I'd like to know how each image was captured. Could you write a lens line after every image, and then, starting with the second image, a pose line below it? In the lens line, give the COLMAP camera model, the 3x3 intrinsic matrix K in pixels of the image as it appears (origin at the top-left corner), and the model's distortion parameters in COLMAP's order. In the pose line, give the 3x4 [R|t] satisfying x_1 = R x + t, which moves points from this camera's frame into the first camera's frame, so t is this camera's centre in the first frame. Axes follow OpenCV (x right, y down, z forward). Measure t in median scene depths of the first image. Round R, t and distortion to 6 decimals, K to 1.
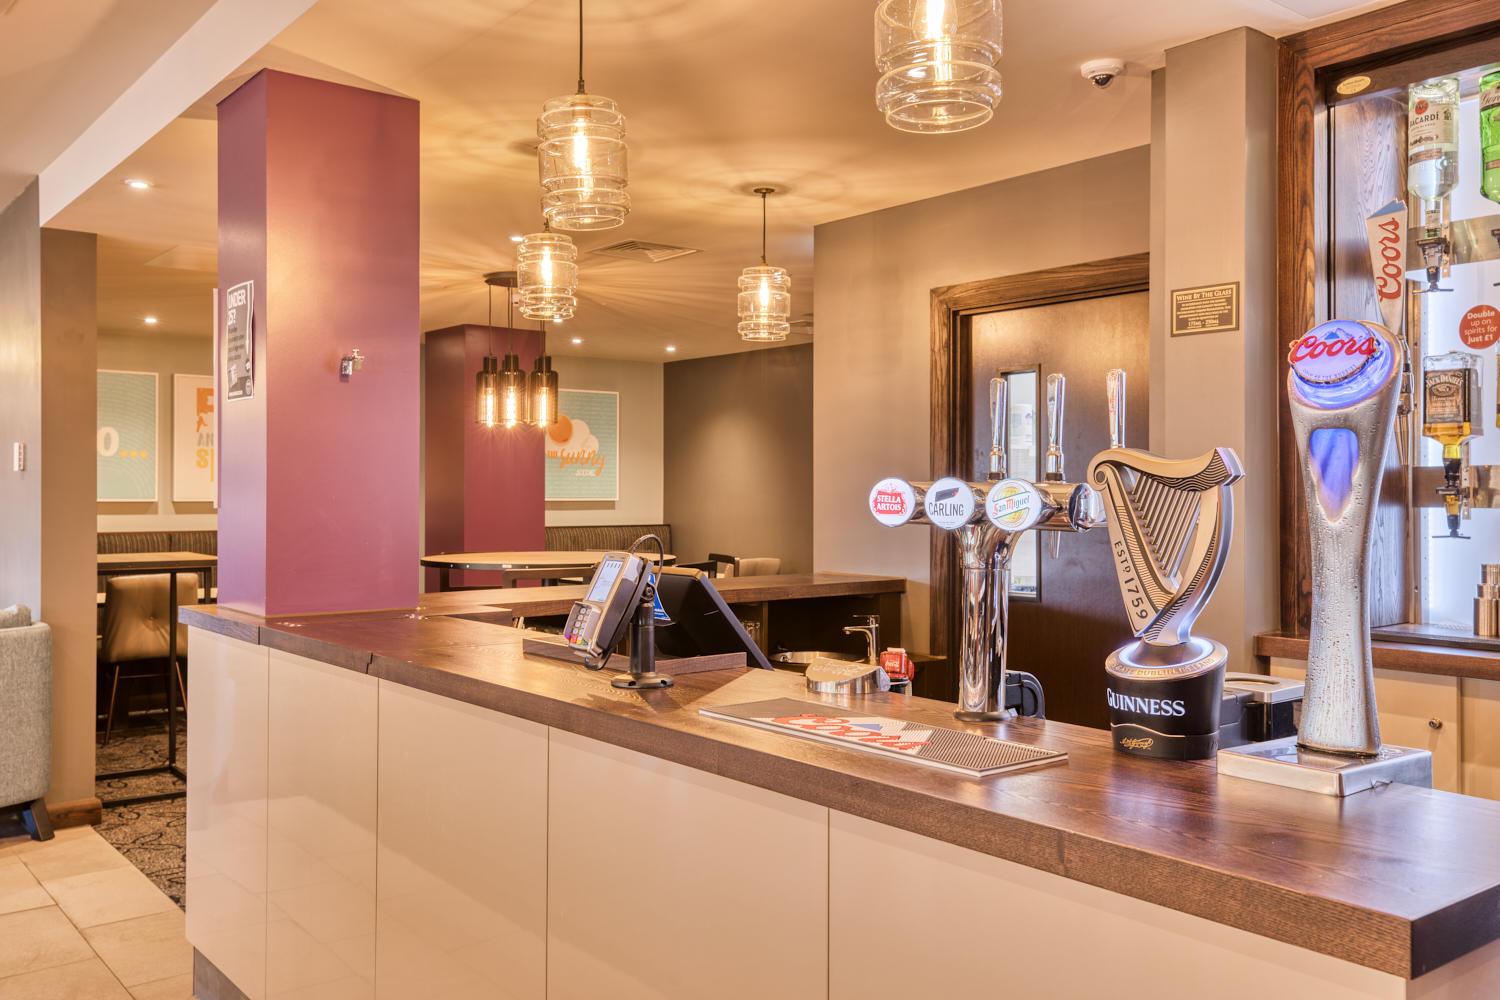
lens RADIAL K [[1304.9, 0, 751.4], [0, 1304.9, 477.7], [0, 0, 1]] dist [0.046871, 0.003413]
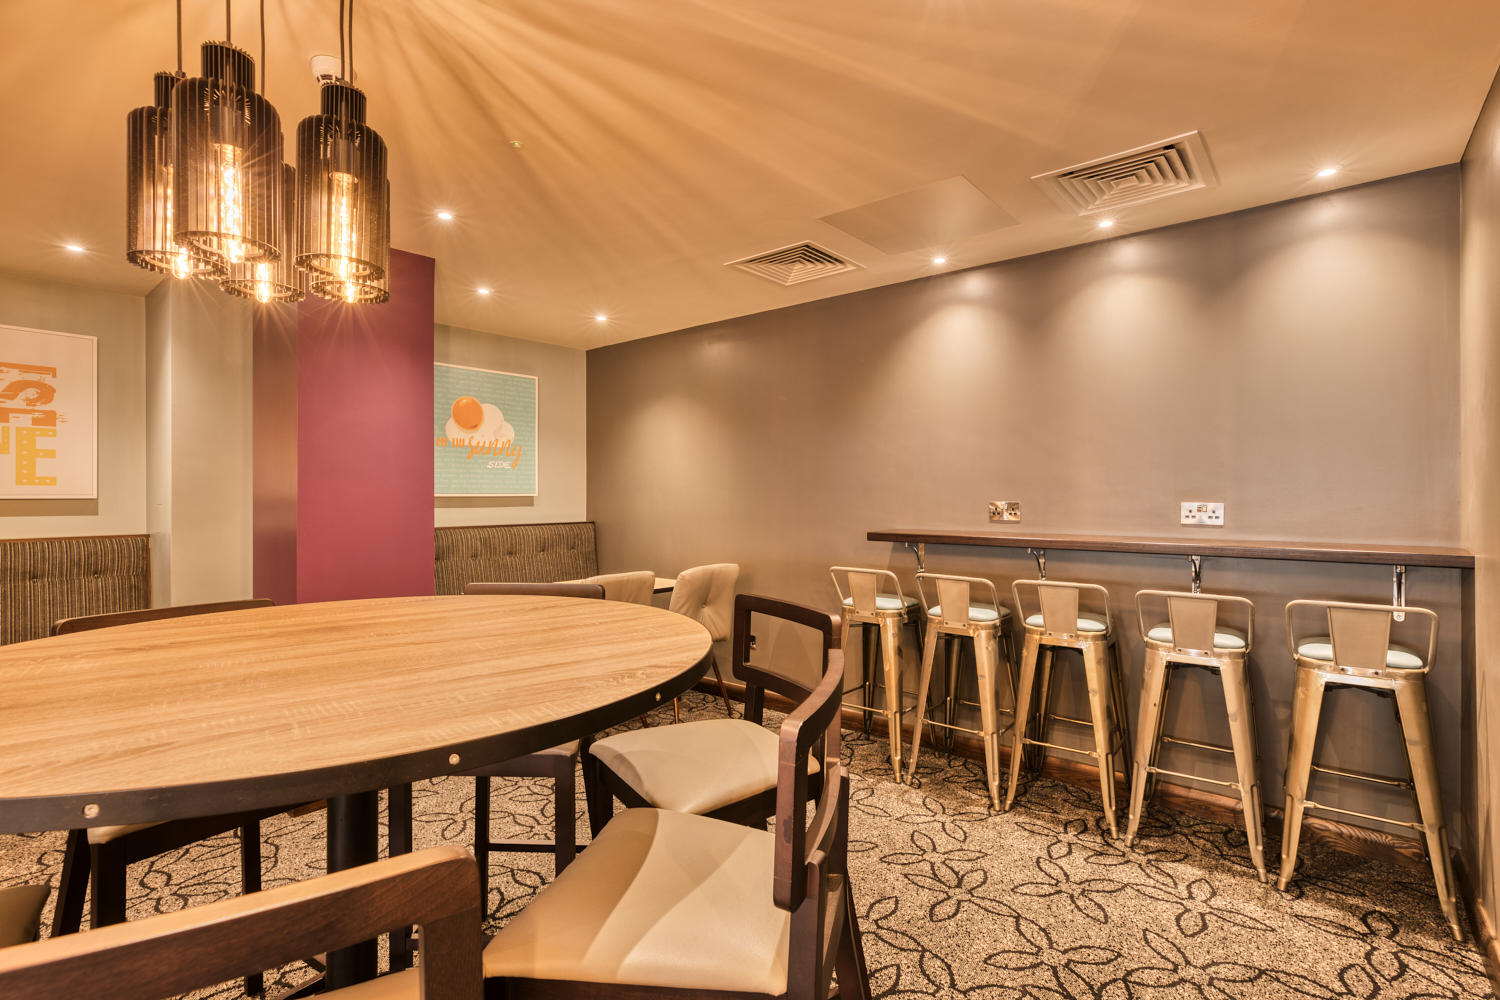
lens RADIAL K [[718.2, 0, 750.0], [0, 718.2, 500.0], [0, 0, 1]] dist [-0.001451, -0.000112]
pose [[0.981434, -0.001489, 0.191793, -0.053964], [-0.001829, 0.999852, 0.017122, 0.011237], [-0.191790, -0.017155, 0.981286, 0.493699]]
